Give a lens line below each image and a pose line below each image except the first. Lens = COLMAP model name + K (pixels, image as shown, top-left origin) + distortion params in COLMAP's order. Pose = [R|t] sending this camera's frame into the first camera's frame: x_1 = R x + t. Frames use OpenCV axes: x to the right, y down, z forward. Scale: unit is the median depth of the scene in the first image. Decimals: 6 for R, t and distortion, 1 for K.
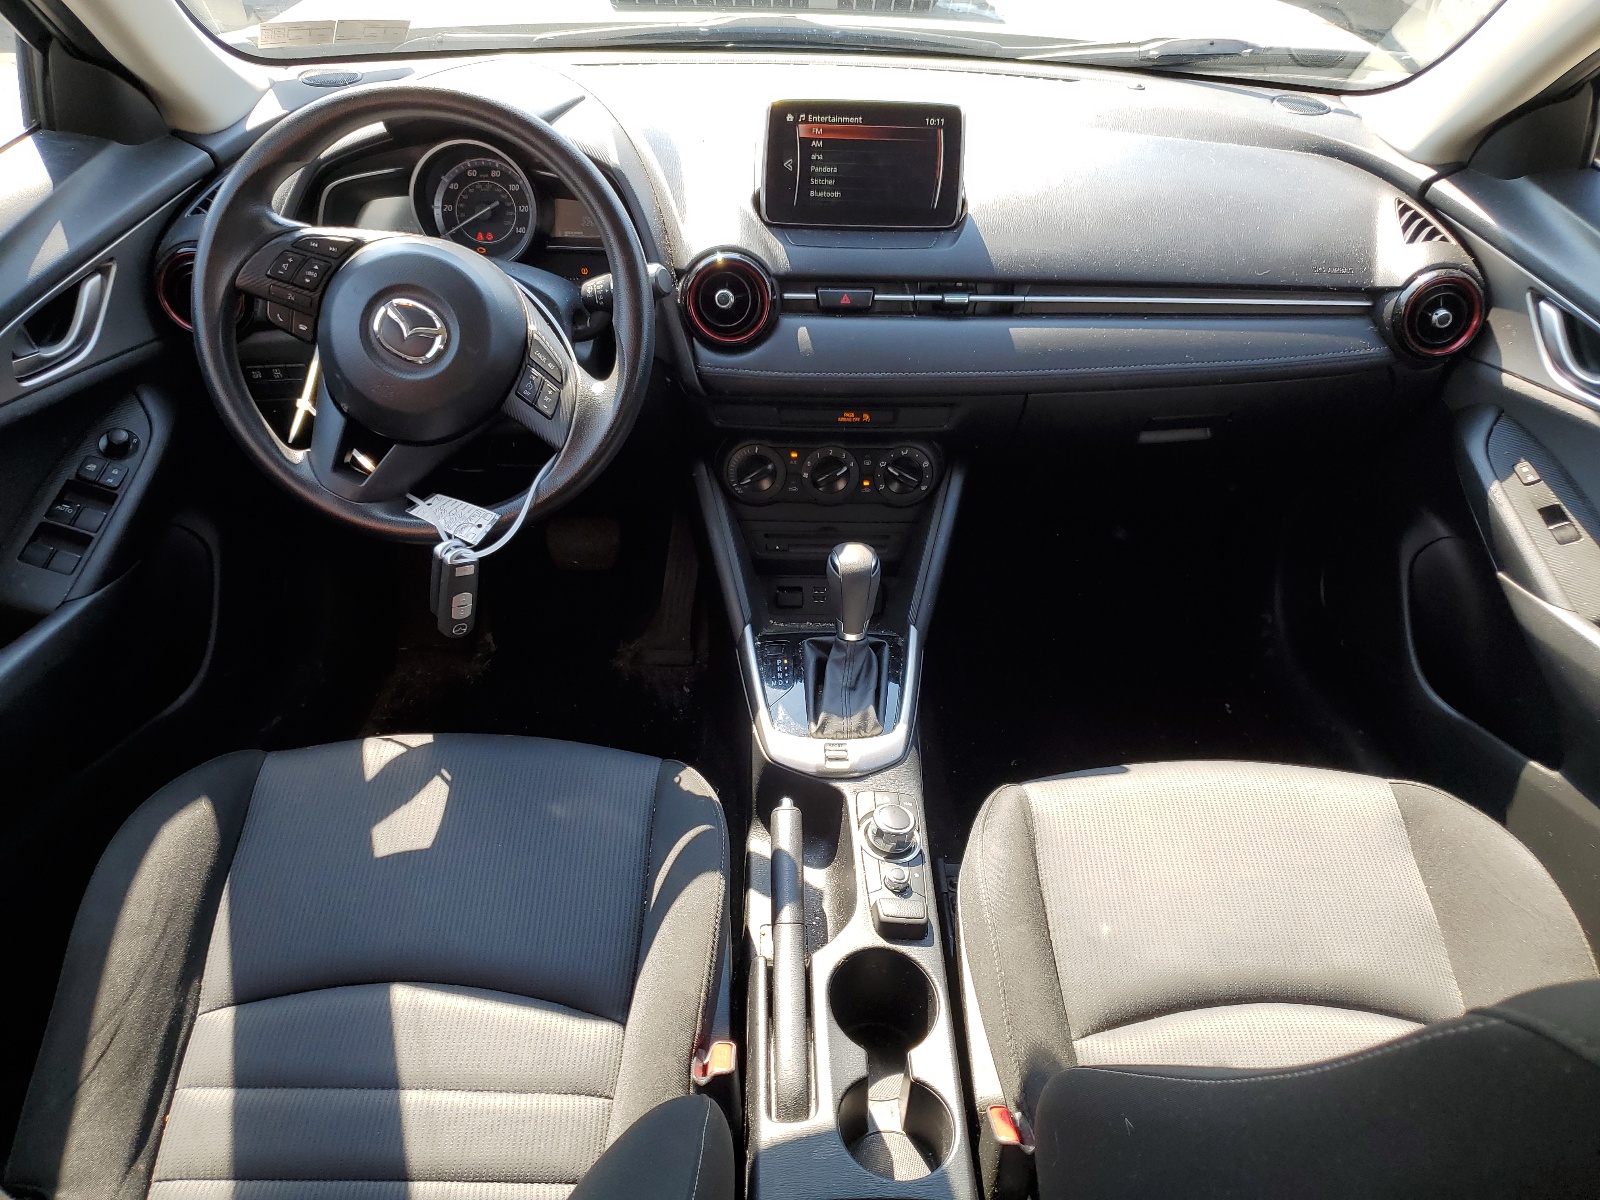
lens RADIAL K [[1202.6, 0, 796.9], [0, 1202.6, 602.8], [0, 0, 1]] dist [0.003648, -0.000669]
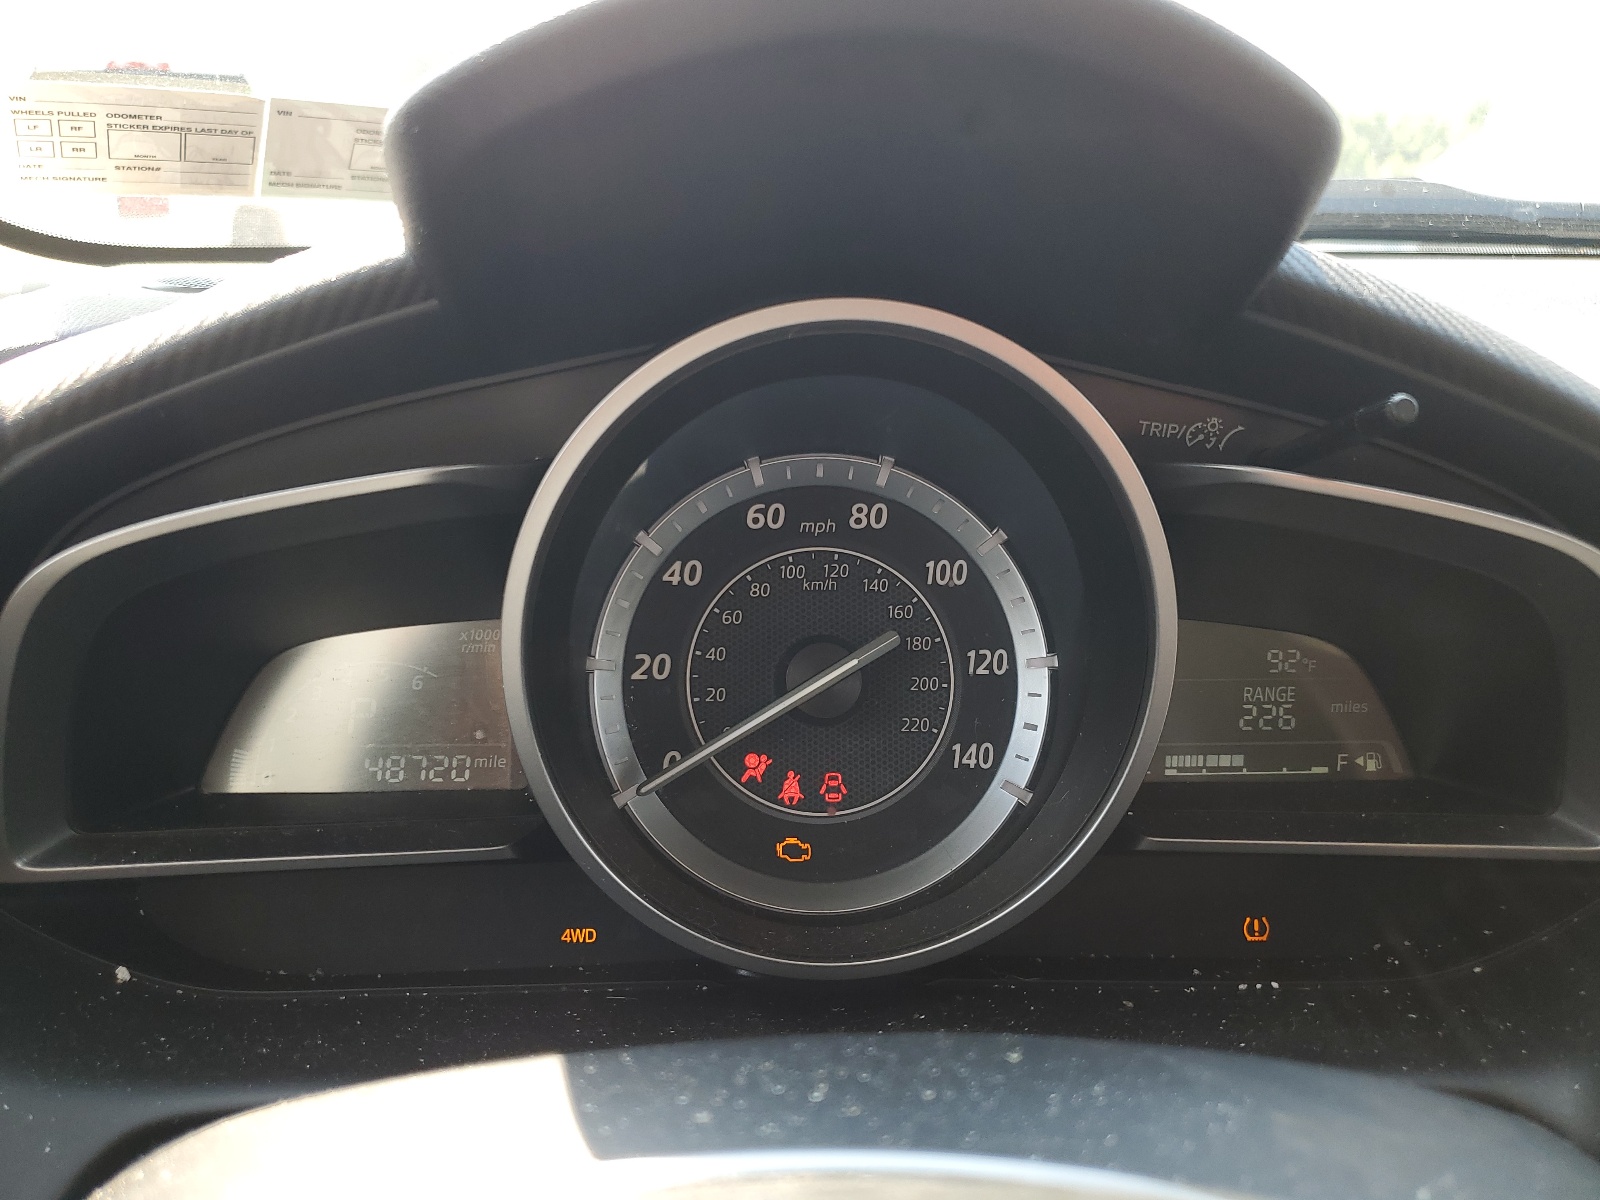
lens RADIAL K [[1202.6, 0, 804.0], [0, 1202.6, 601.8], [0, 0, 1]] dist [0.003648, -0.000669]
pose [[0.999579, -0.018935, 0.021986, -0.267770], [0.025236, 0.941275, -0.336695, -0.265997], [-0.014319, 0.337108, 0.941357, 0.792886]]
